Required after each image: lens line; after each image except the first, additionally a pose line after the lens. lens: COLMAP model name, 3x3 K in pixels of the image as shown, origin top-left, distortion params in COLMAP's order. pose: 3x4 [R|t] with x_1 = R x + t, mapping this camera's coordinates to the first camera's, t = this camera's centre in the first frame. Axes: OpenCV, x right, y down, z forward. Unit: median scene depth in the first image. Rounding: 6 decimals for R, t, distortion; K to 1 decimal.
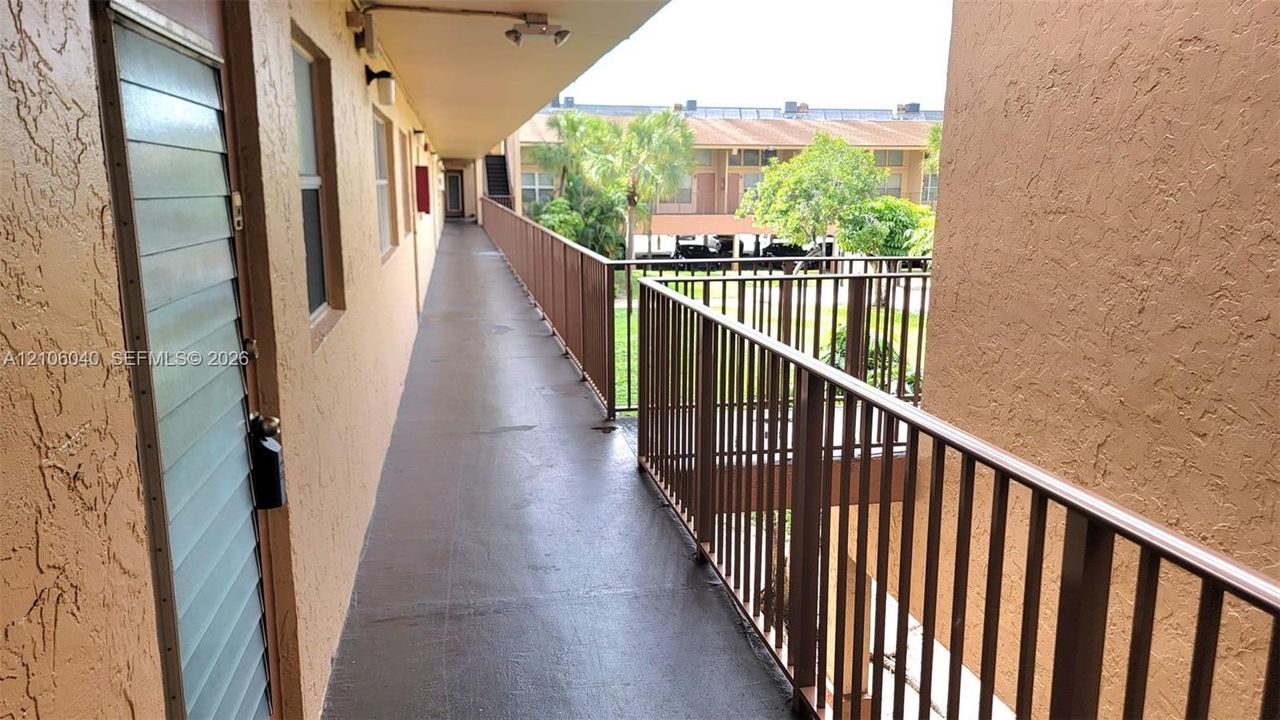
lens RADIAL K [[888.3, 0, 636.0], [0, 888.3, 361.0], [0, 0, 1]] dist [0.116176, -0.148406]
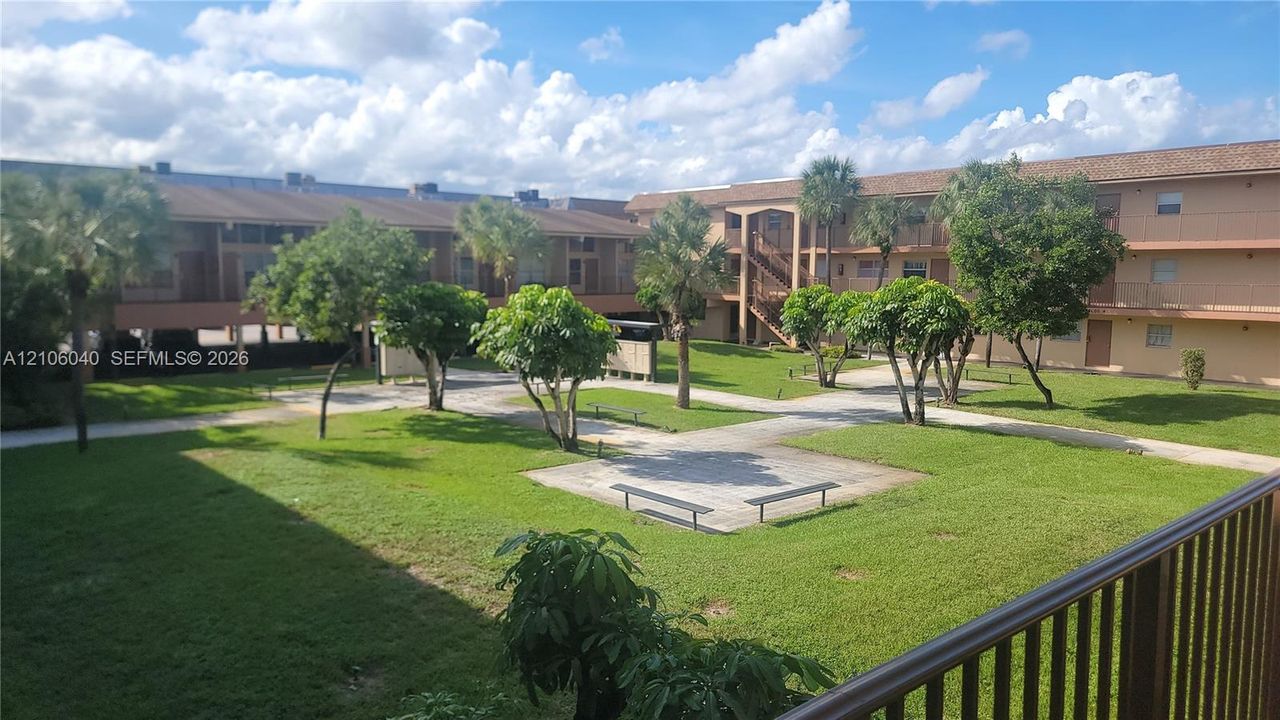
lens RADIAL K [[888.3, 0, 636.0], [0, 888.3, 361.0], [0, 0, 1]] dist [0.116176, -0.148406]
pose [[0.861527, -0.055613, 0.504658, 0.007695], [0.099892, 0.993121, -0.061090, -0.025850], [-0.497789, 0.103042, 0.861155, 0.124421]]
